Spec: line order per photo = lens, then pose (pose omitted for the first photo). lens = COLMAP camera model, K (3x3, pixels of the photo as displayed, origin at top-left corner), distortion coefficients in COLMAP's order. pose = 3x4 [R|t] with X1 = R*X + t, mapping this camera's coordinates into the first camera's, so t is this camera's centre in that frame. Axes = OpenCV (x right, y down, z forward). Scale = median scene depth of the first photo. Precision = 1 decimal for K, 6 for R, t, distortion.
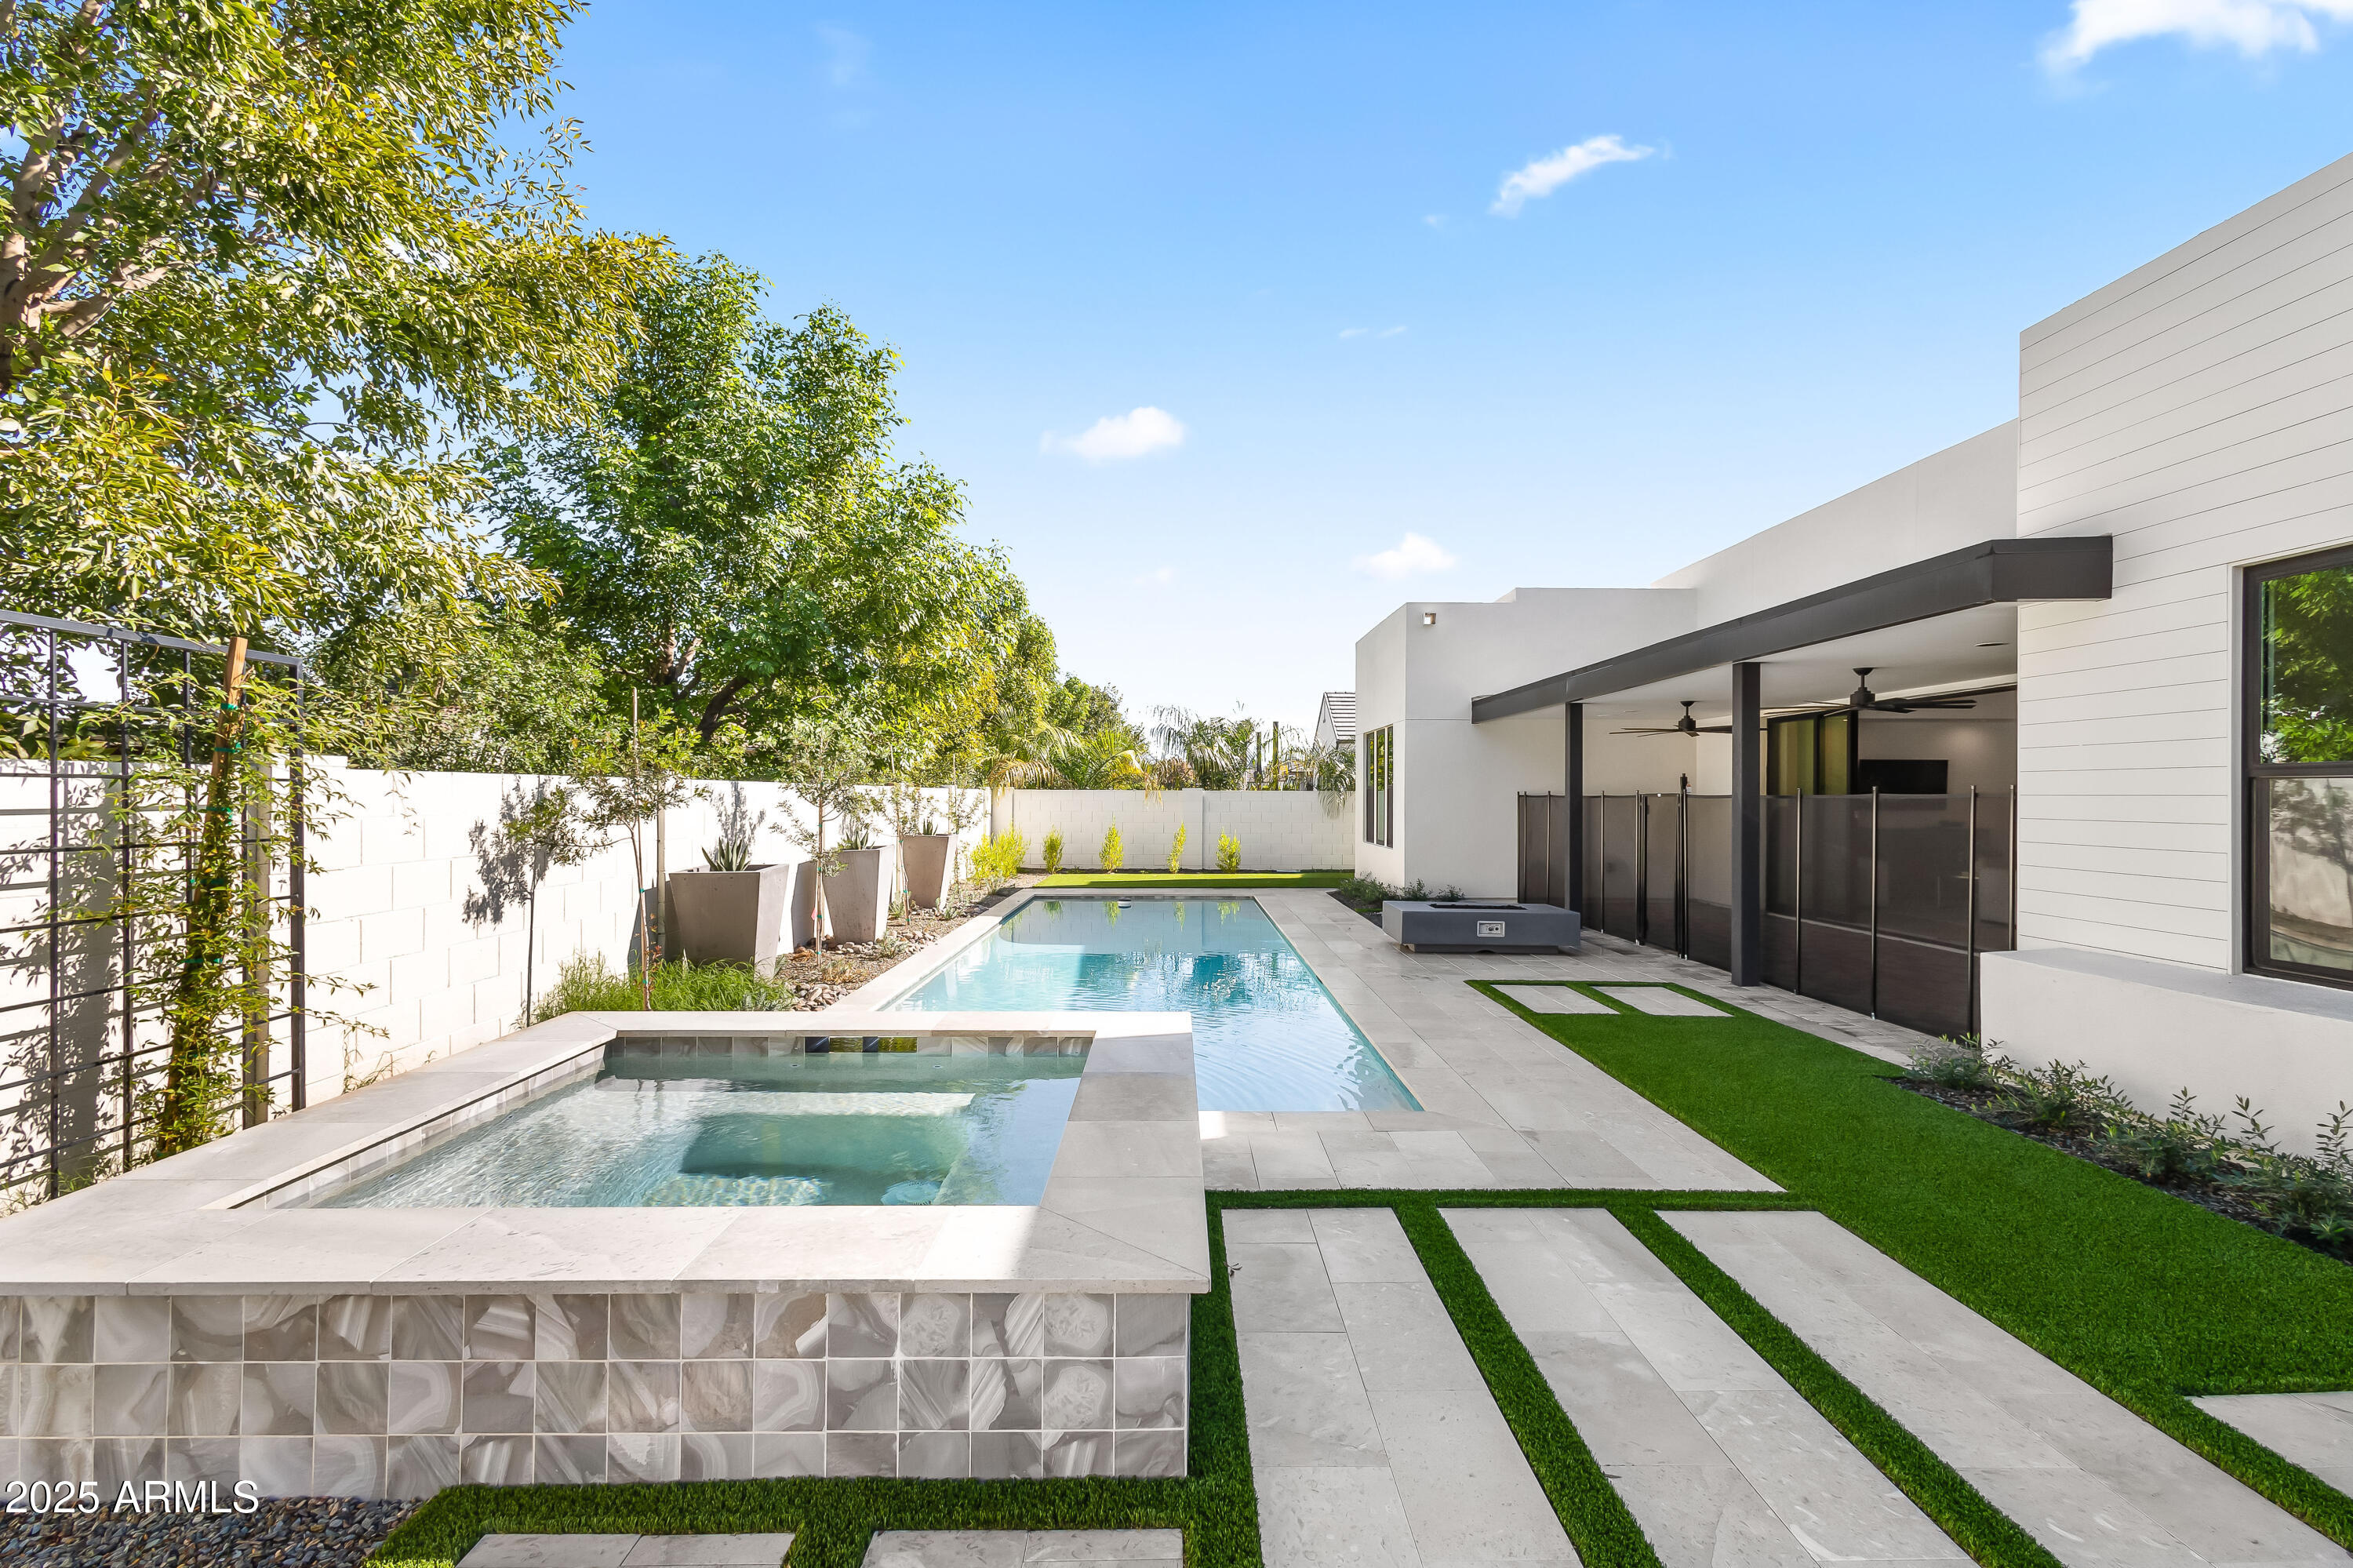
lens RADIAL K [[1108.0, 0, 1190.2], [0, 1108.0, 798.0], [0, 0, 1]] dist [0.013880, -0.006311]
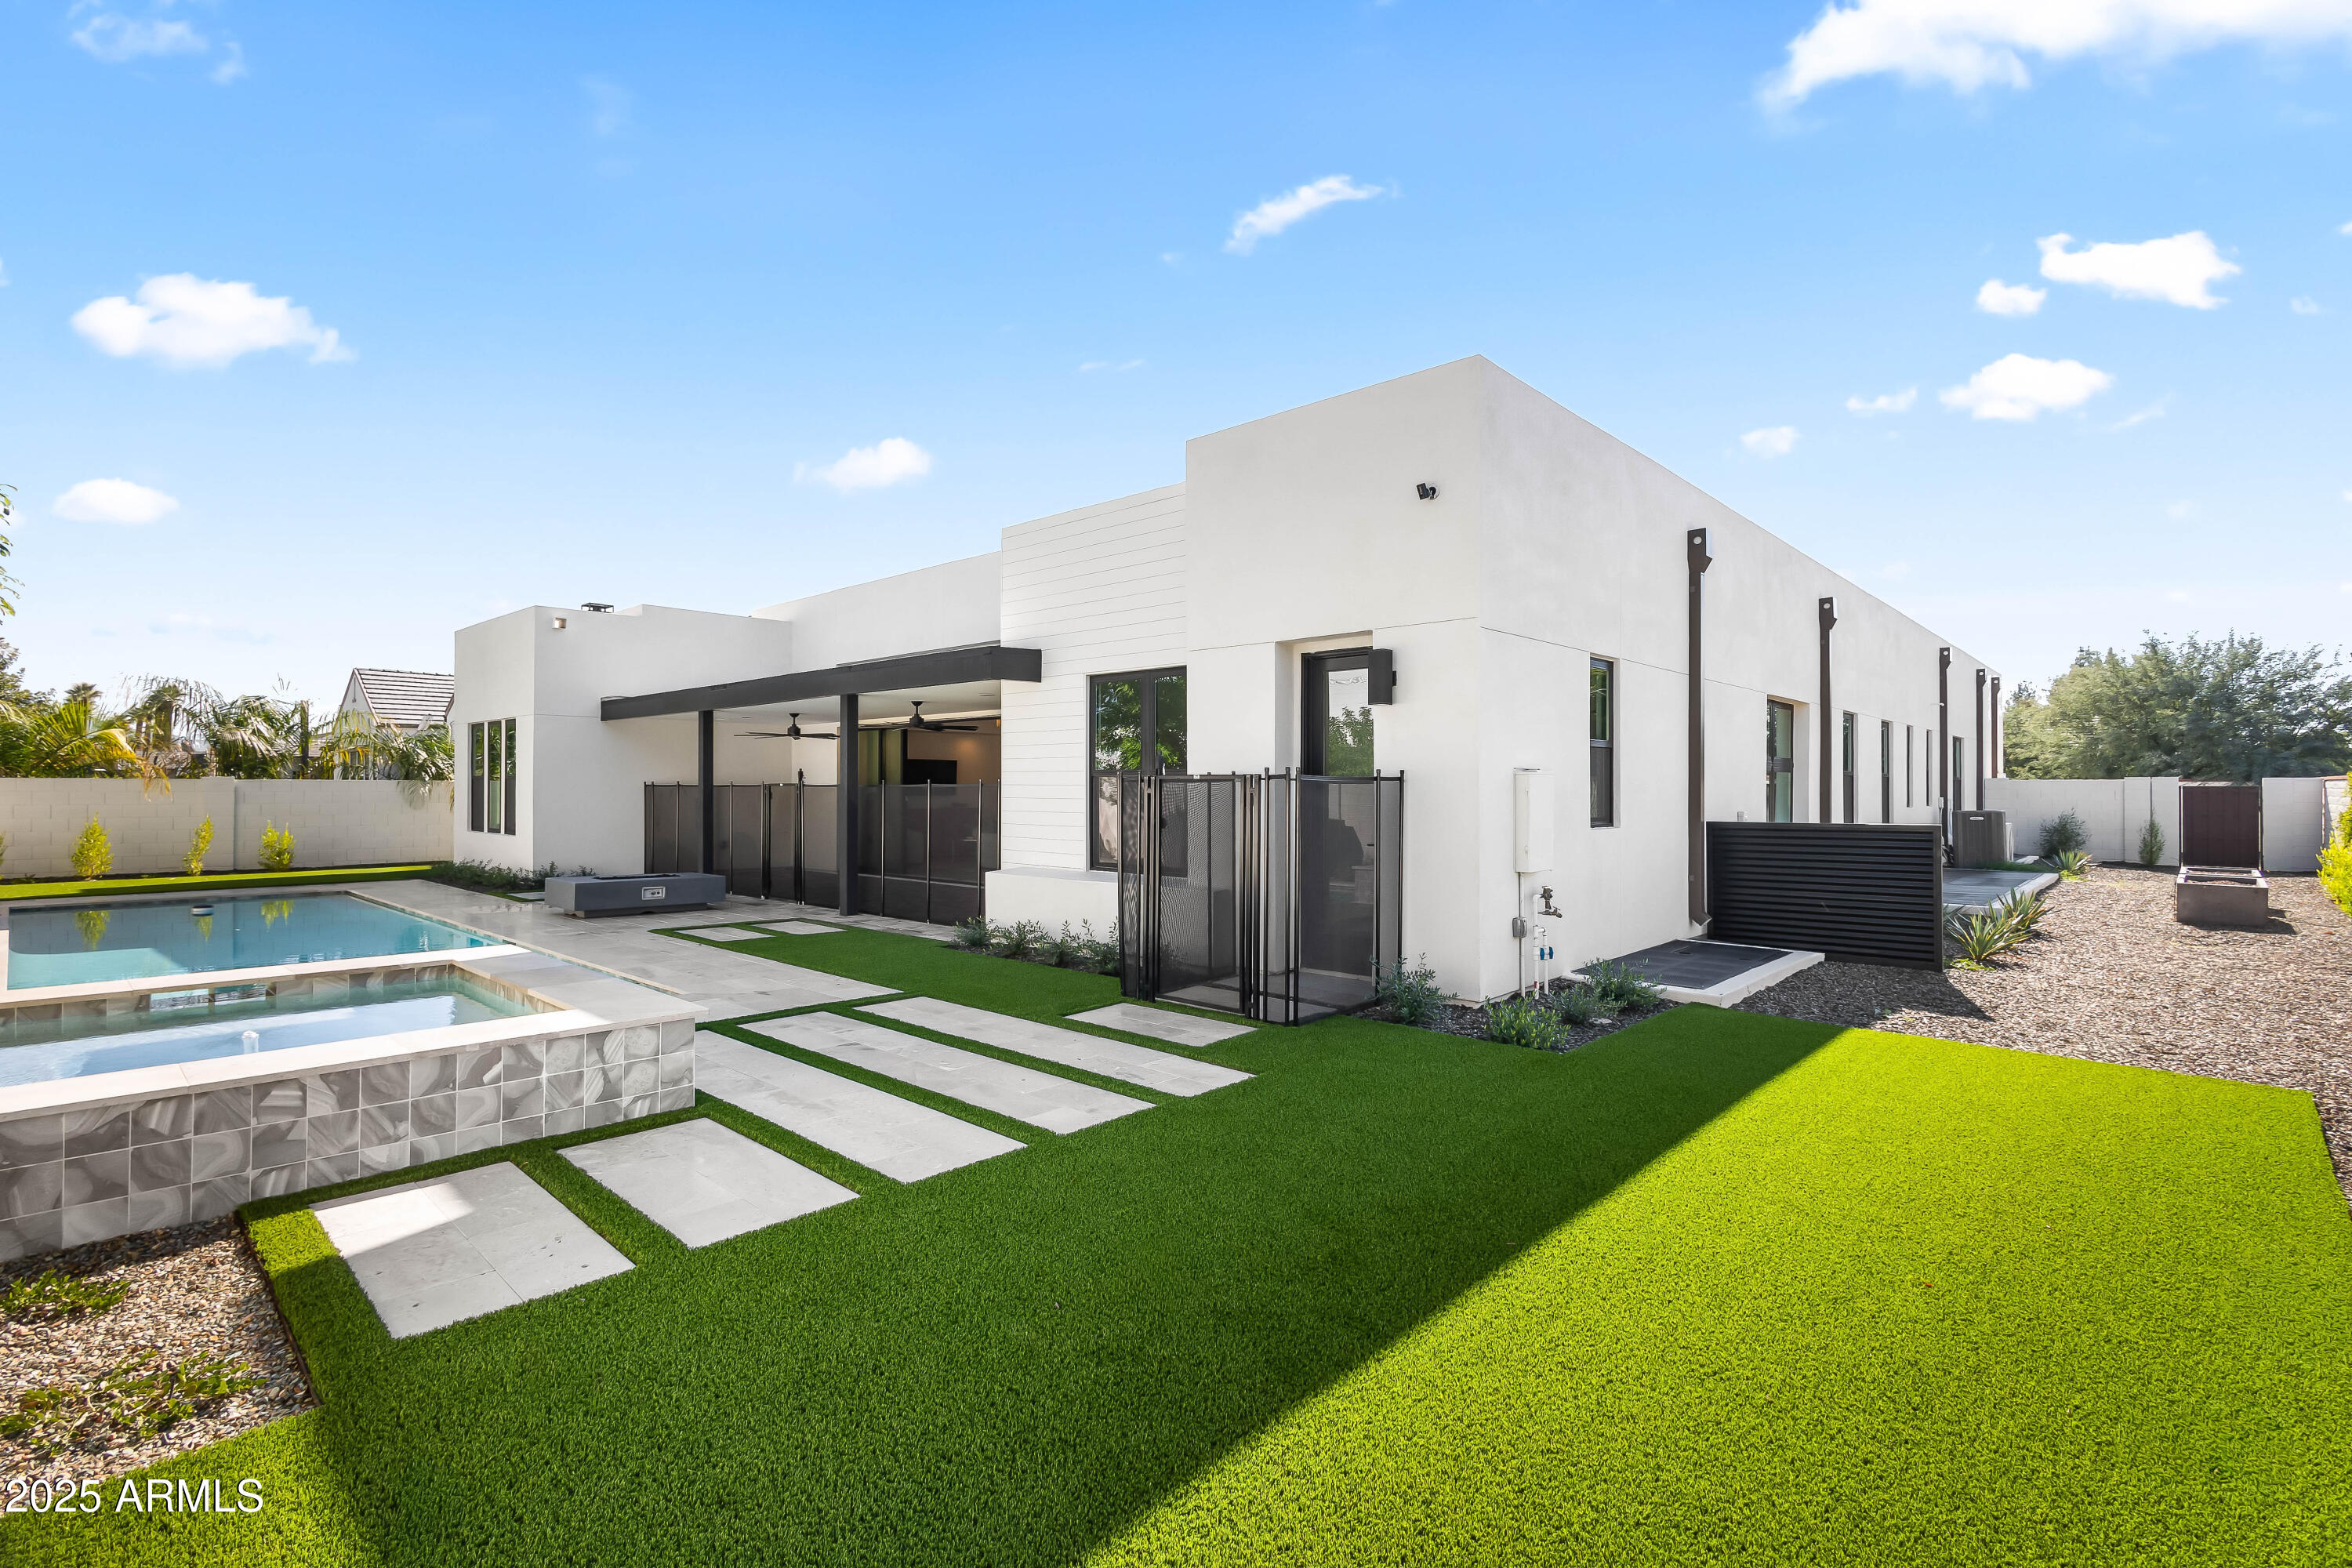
lens RADIAL K [[1107.5, 0, 1189.7], [0, 1107.5, 798.0], [0, 0, 1]] dist [0.013880, -0.006311]
pose [[0.684367, -0.007958, 0.729094, -0.393020], [0.001129, 0.999951, 0.009855, 0.001504], [-0.729137, -0.005921, 0.684342, -0.496457]]
